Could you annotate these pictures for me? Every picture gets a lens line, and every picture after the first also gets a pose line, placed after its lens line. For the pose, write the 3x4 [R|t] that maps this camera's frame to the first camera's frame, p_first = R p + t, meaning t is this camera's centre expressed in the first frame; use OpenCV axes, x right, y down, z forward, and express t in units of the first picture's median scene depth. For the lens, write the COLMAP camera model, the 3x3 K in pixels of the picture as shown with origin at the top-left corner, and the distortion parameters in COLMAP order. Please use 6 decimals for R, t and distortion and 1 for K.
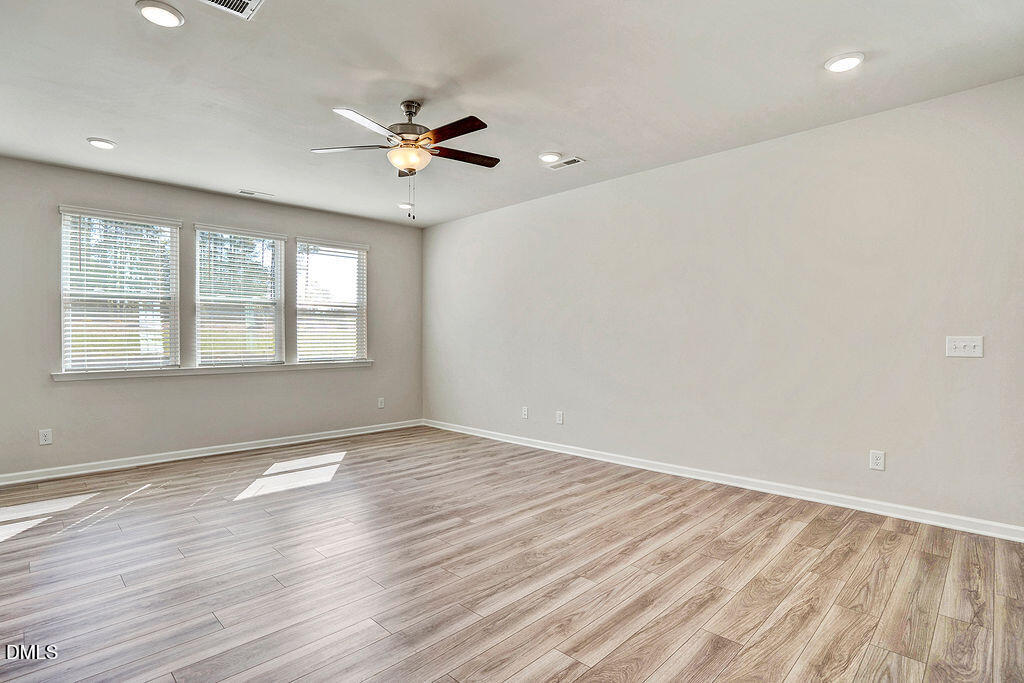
lens RADIAL K [[507.3, 0, 514.5], [0, 507.3, 340.8], [0, 0, 1]] dist [-0.021275, 0.003150]
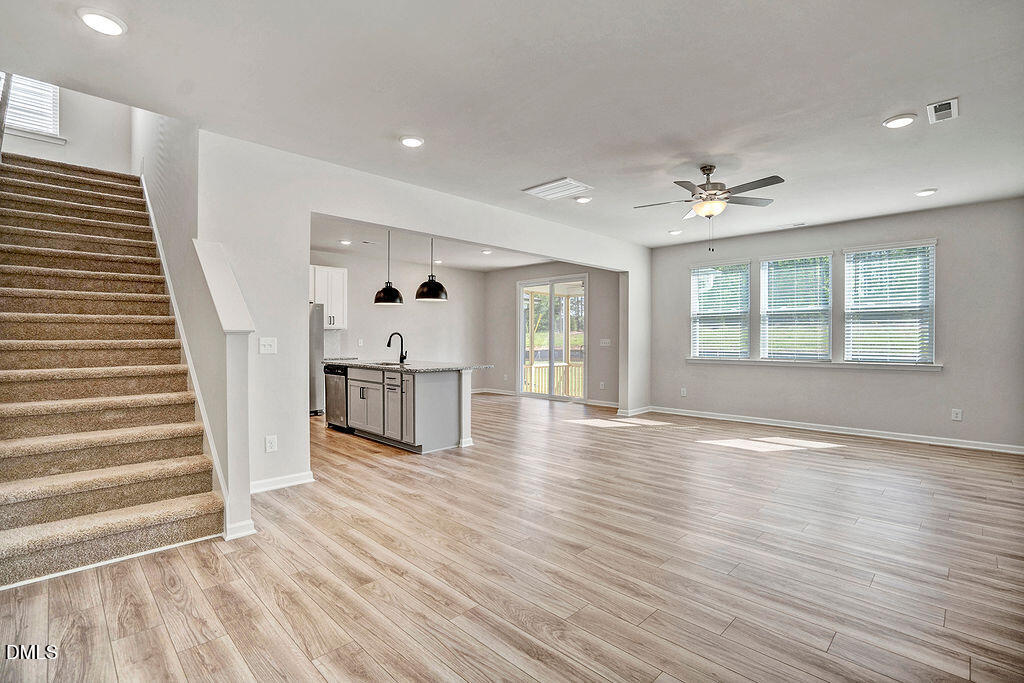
lens RADIAL K [[468.7, 0, 519.1], [0, 468.7, 339.0], [0, 0, 1]] dist [-0.013161, 0.000221]
pose [[0.007396, 0.002148, -0.999970, 0.985484], [-0.008246, 0.999964, 0.002087, -0.004127], [0.999939, 0.008230, 0.007413, 0.453757]]
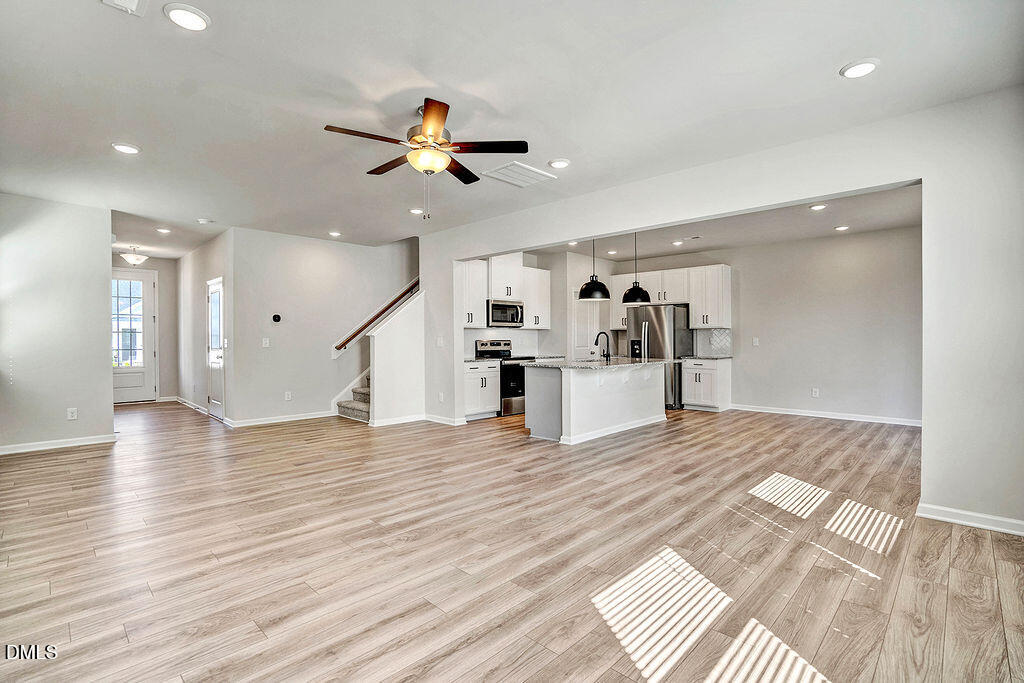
lens RADIAL K [[468.7, 0, 516.4], [0, 468.7, 342.4], [0, 0, 1]] dist [-0.013161, 0.000221]
pose [[-0.999810, 0.009875, -0.016828, -0.342903], [0.009639, 0.999855, 0.014051, -0.008763], [0.016964, 0.013887, -0.999760, 1.829475]]
